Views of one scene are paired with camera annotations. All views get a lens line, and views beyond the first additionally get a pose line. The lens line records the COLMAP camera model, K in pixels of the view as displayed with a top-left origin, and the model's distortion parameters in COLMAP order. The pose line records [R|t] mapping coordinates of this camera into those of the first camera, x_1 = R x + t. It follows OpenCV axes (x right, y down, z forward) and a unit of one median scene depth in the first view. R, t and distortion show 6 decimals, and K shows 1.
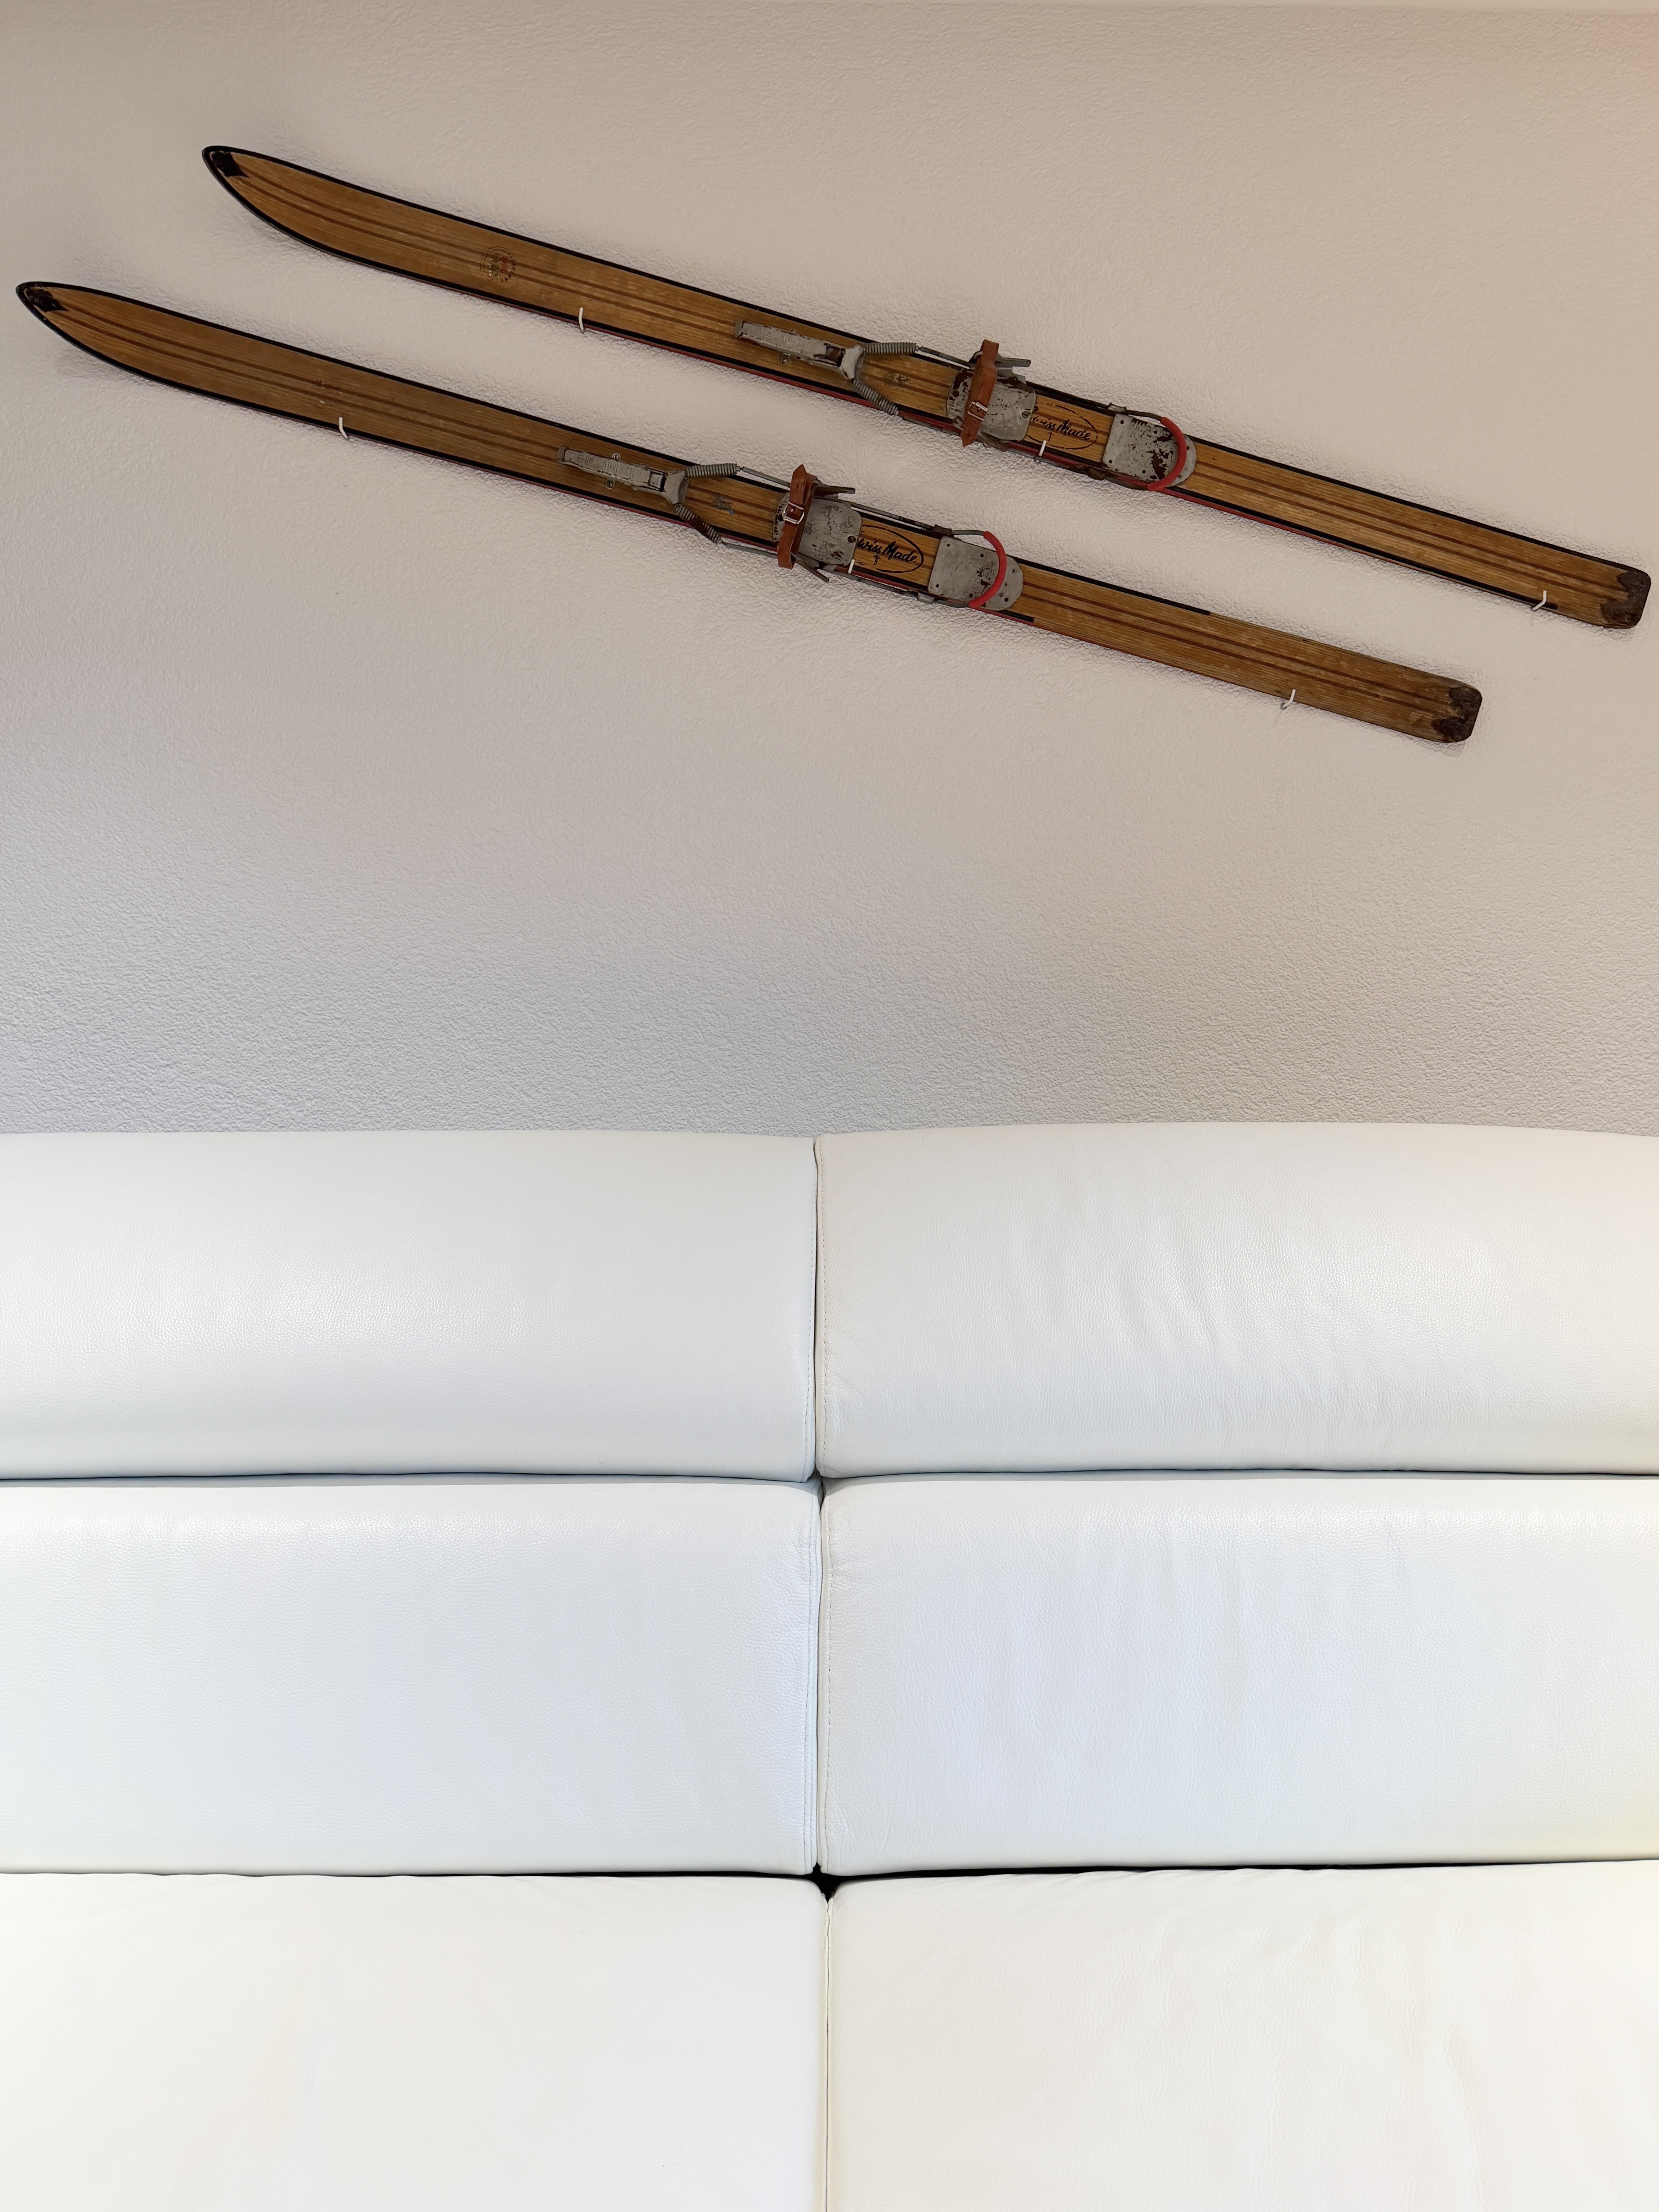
lens RADIAL K [[1582.0, 0, 850.7], [0, 1582.0, 1118.1], [0, 0, 1]] dist [0.052409, -0.071676]
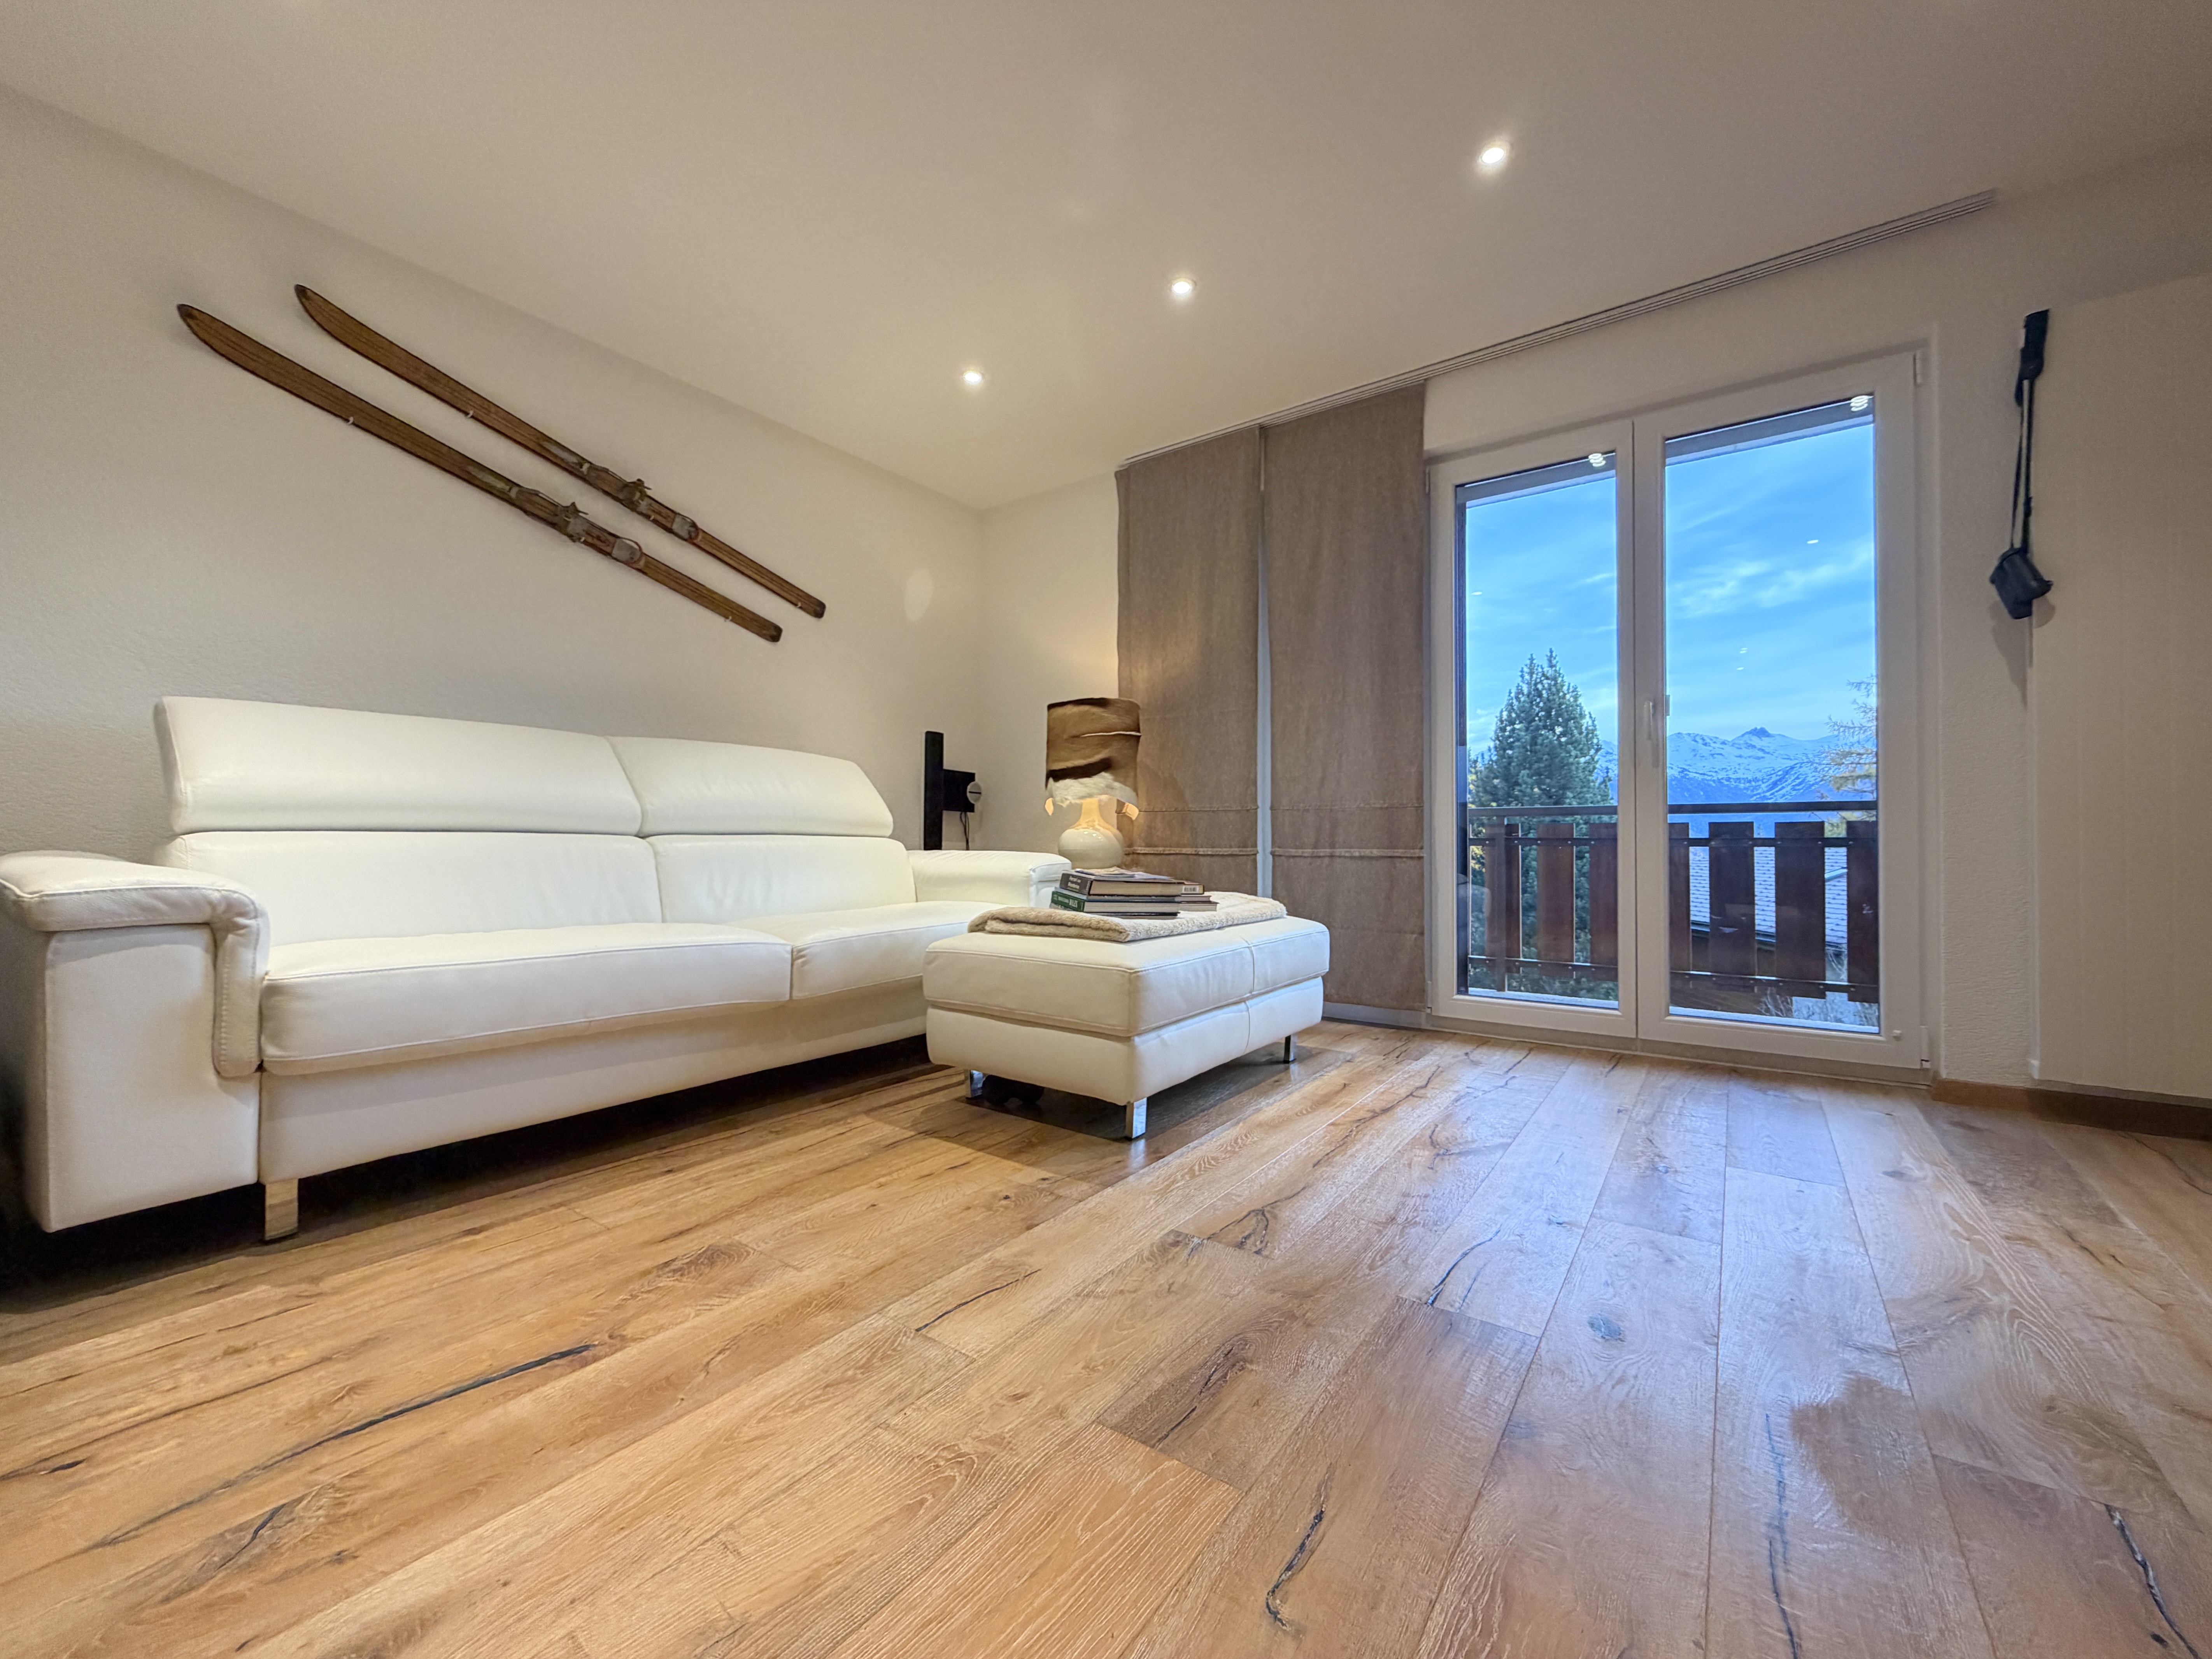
lens RADIAL K [[882.9, 0, 1097.6], [0, 882.9, 830.9], [0, 0, 1]] dist [0.000099, 0.000089]
pose [[0.604719, 0.012979, 0.796333, -0.678380], [0.004754, 0.999791, -0.019905, 0.195921], [-0.796425, 0.015823, 0.604531, -0.639170]]
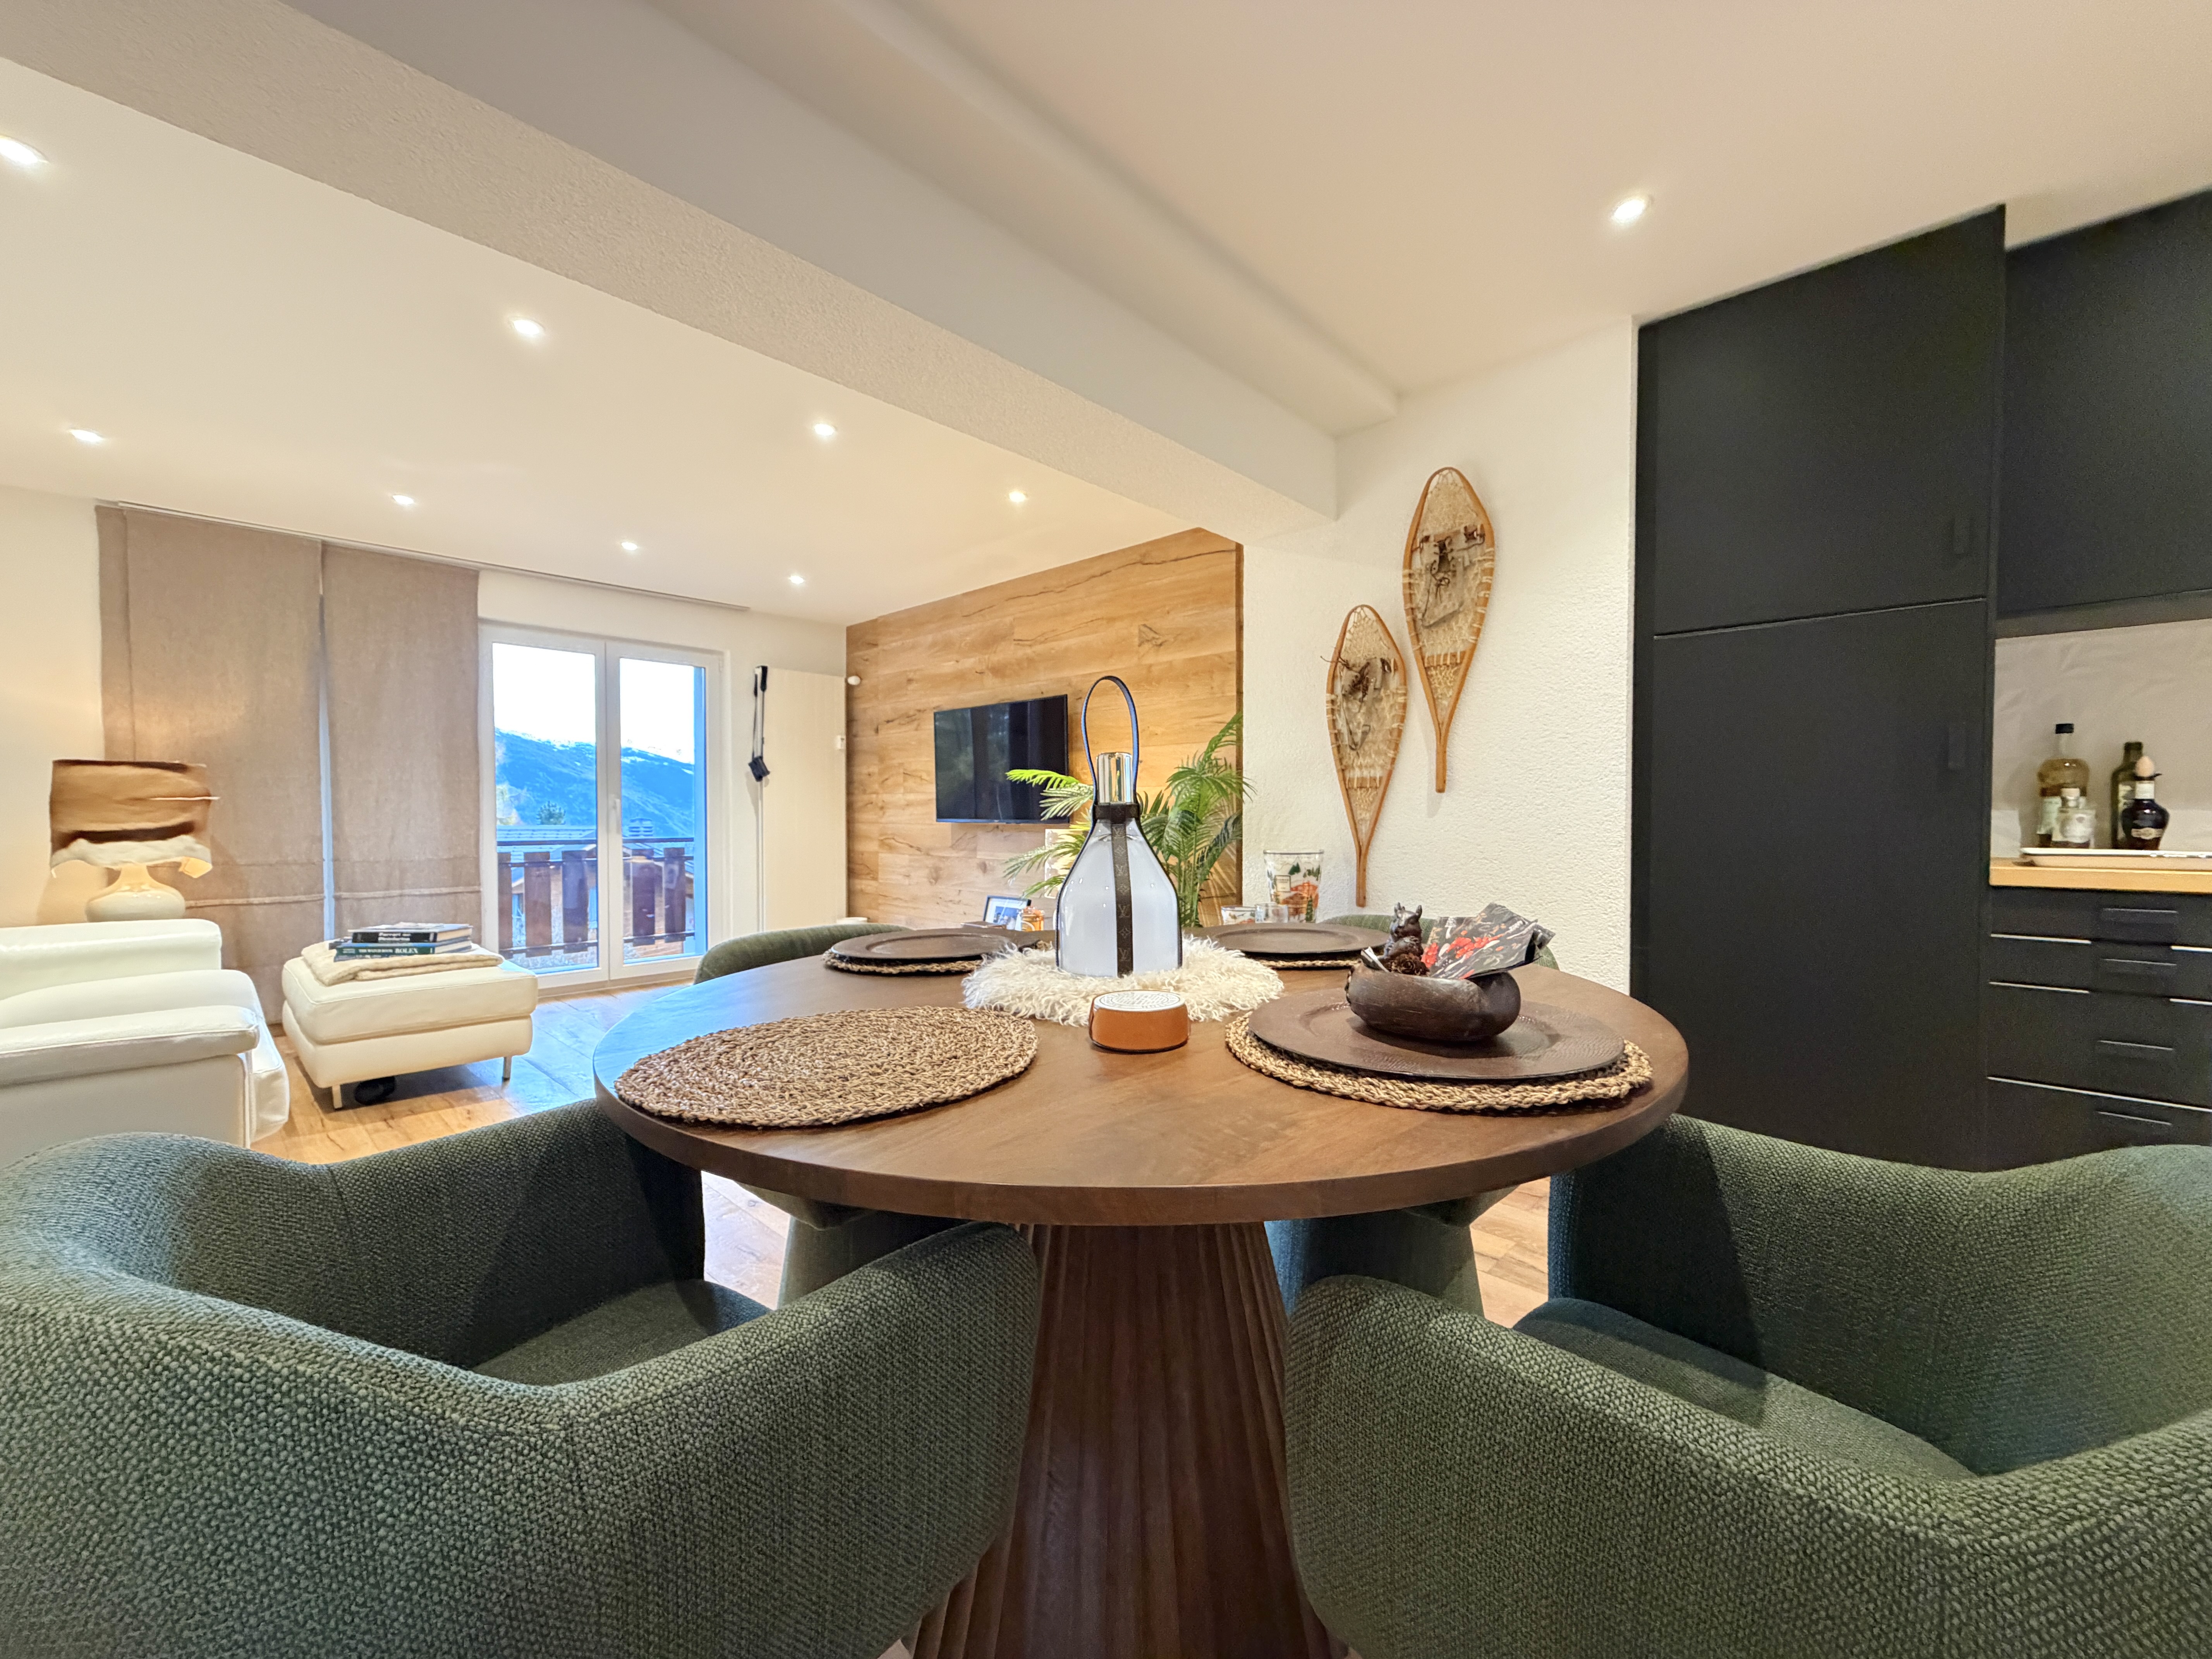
lens RADIAL K [[882.8, 0, 1097.6], [0, 882.8, 830.9], [0, 0, 1]] dist [0.000099, 0.000089]
pose [[-0.708792, -0.012029, 0.705315, -1.959374], [0.008914, 0.999622, 0.026007, -0.003221], [-0.705361, 0.024721, -0.708417, 0.412014]]
